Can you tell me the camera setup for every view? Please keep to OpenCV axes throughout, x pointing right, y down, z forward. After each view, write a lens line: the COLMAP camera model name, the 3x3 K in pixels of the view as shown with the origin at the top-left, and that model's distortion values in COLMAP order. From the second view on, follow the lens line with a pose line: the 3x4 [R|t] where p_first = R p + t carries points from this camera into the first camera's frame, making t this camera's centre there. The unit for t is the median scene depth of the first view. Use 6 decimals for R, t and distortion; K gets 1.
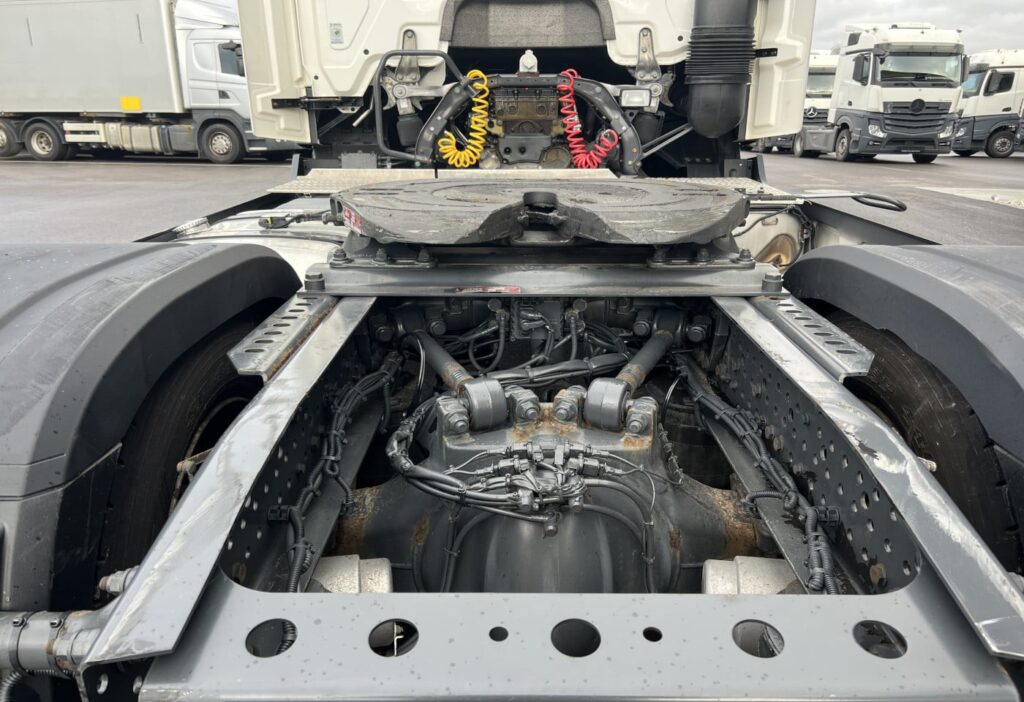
lens RADIAL K [[782.7, 0, 516.0], [0, 782.7, 376.4], [0, 0, 1]] dist [0.008441, -0.001069]
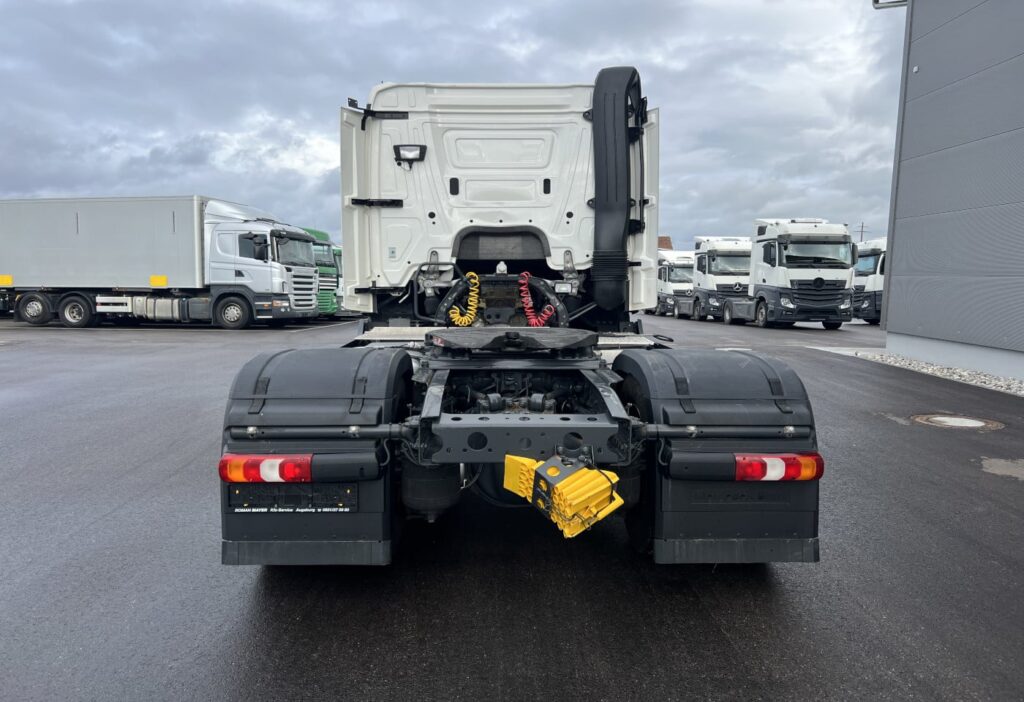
lens RADIAL K [[742.6, 0, 512.0], [0, 742.6, 351.0], [0, 0, 1]] dist [0.000818, -0.005318]
pose [[0.999146, -0.001995, 0.041274, -0.028907], [0.011648, 0.971925, -0.235001, 0.162132], [-0.039646, 0.235282, 0.971118, -0.545243]]
